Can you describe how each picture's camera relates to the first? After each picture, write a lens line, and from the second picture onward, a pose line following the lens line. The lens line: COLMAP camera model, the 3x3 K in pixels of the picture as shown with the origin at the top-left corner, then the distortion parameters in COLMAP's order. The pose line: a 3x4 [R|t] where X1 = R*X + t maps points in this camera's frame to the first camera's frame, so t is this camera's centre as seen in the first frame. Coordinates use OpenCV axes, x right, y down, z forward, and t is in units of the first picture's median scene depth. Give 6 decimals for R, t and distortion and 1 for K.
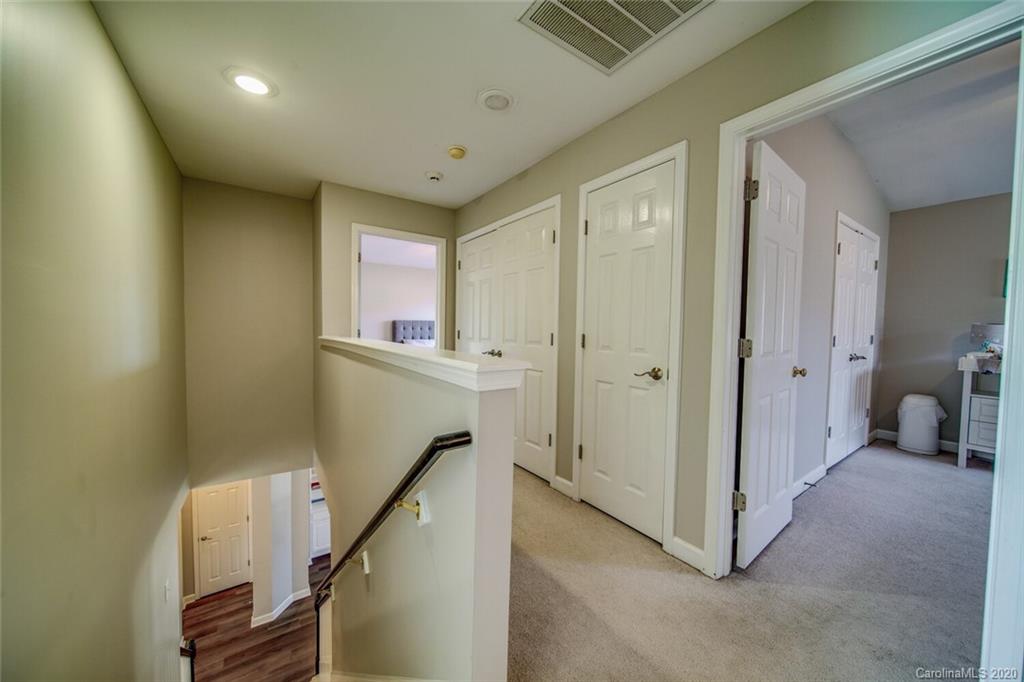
lens RADIAL K [[358.0, 0, 517.0], [0, 358.0, 340.1], [0, 0, 1]] dist [-0.005201, -0.000298]
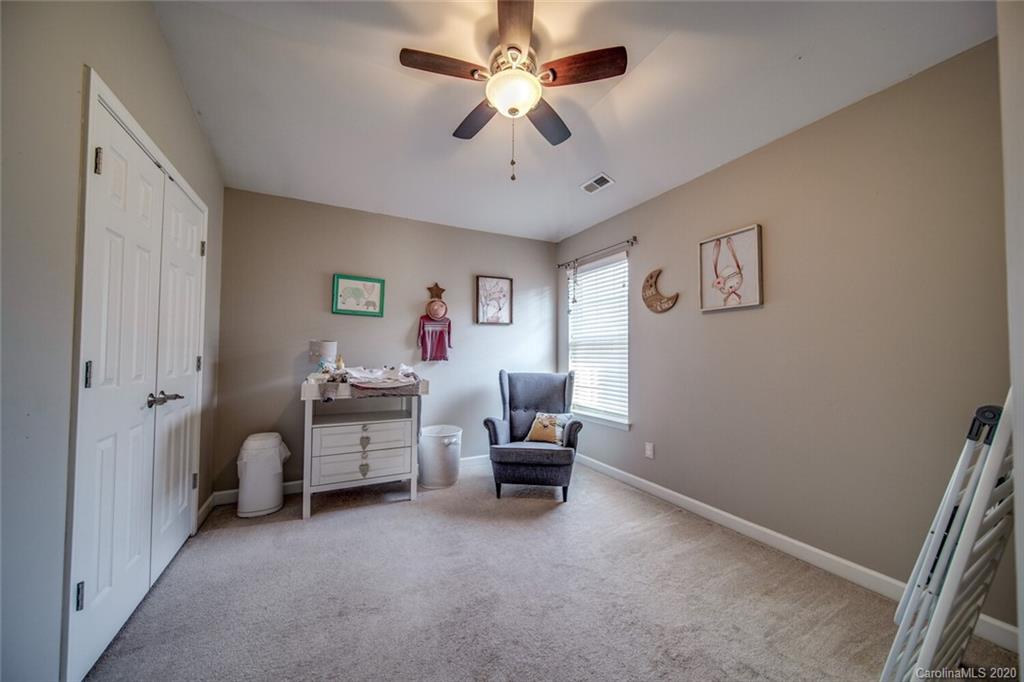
lens RADIAL K [[358.0, 0, 515.2], [0, 358.0, 342.1], [0, 0, 1]] dist [-0.005201, -0.000298]
pose [[0.121800, 0.014473, 0.992449, 0.457333], [0.035195, 0.999202, -0.018890, -0.007595], [-0.991930, 0.037230, 0.121194, 0.379707]]
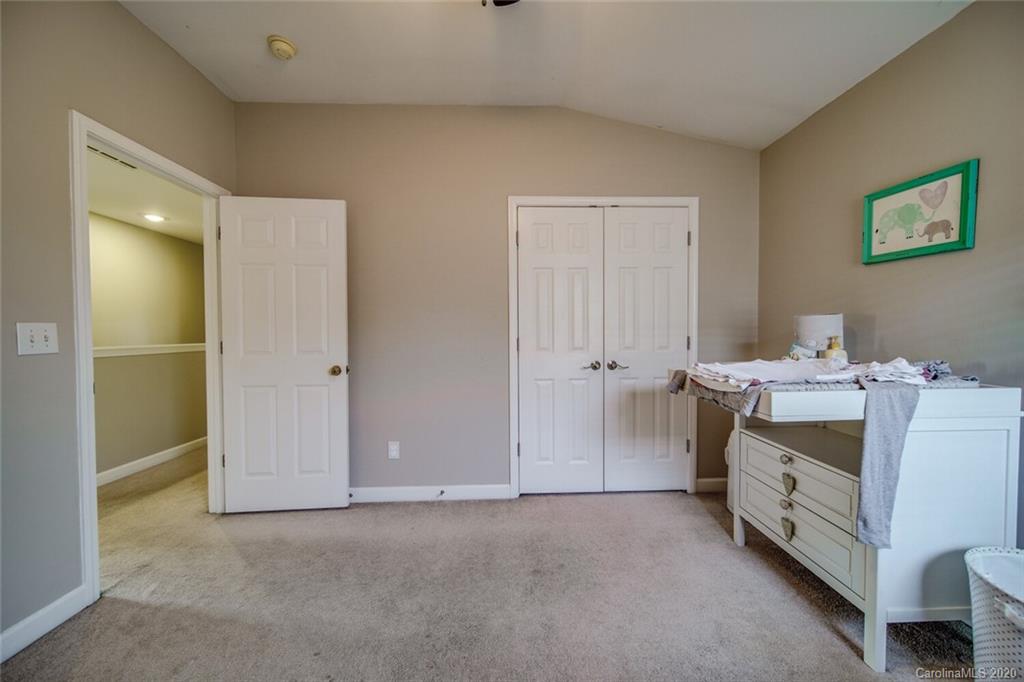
lens RADIAL K [[358.0, 0, 505.7], [0, 358.0, 339.1], [0, 0, 1]] dist [-0.005201, -0.000298]
pose [[0.837463, -0.009027, -0.546420, 1.145622], [-0.000428, 0.999852, -0.017174, 0.004735], [0.546494, 0.014616, 0.837335, 0.214337]]
